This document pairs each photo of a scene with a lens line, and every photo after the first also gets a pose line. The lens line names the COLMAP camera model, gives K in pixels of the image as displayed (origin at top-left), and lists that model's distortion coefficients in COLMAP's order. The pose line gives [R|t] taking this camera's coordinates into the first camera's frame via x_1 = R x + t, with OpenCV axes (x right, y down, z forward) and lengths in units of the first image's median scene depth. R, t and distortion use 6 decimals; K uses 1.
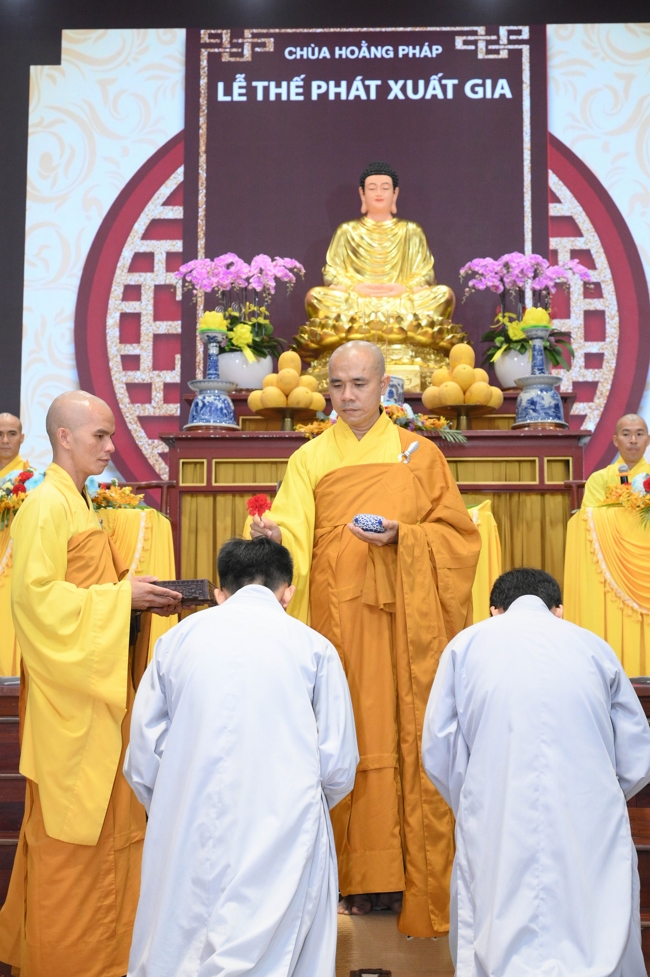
lens RADIAL K [[1583.3, 0, 325.0], [0, 1583.3, 488.5], [0, 0, 1]] dist [-0.012191, 0.090208]
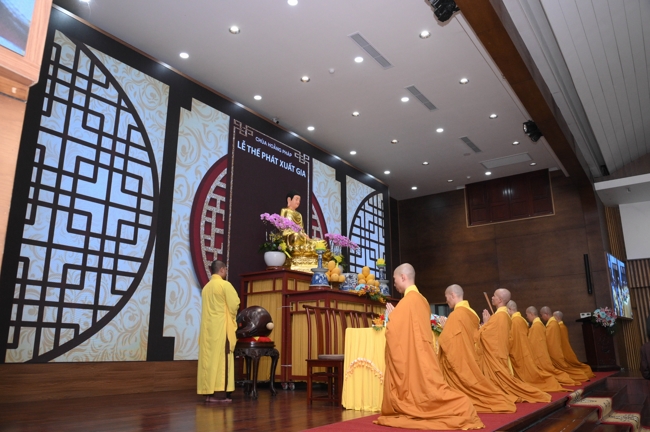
lens RADIAL K [[507.1, 0, 325.0], [0, 507.1, 216.0], [0, 0, 1]] dist [-0.051790, -0.000070]
pose [[0.546375, 0.208837, 0.811086, -0.659153], [-0.101136, 0.977779, -0.183628, 0.002623], [-0.831412, 0.018300, 0.555355, 0.436064]]
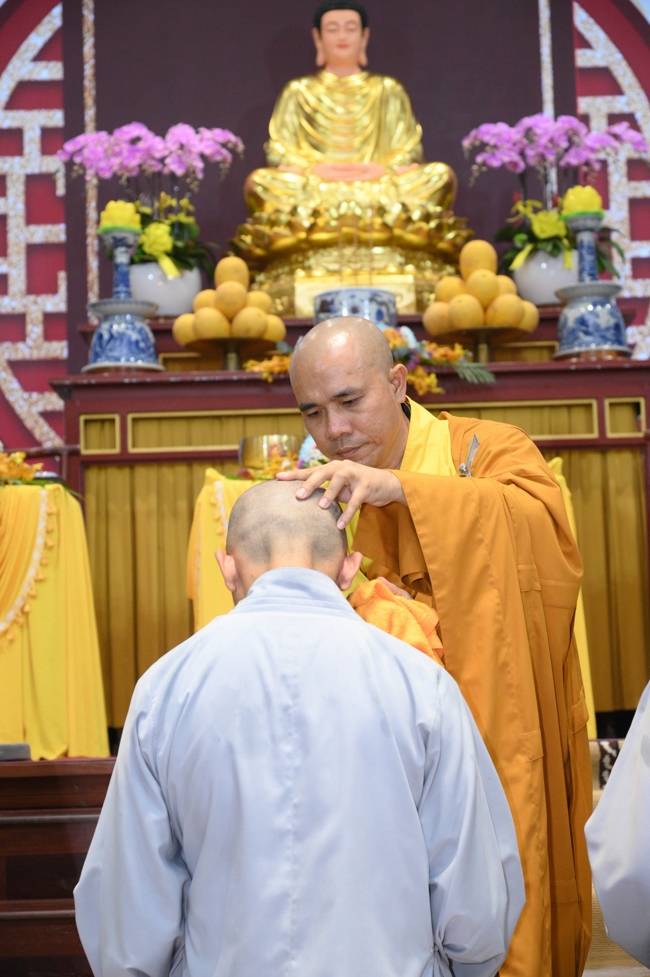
lens RADIAL K [[1994.2, 0, 325.0], [0, 1994.2, 488.5], [0, 0, 1]] dist [0.026702, 0.077335]
pose [[0.998058, -0.027514, 0.055884, -0.028302], [0.026880, 0.999566, 0.012074, 0.004677], [-0.056192, -0.010549, 0.998364, 0.102291]]
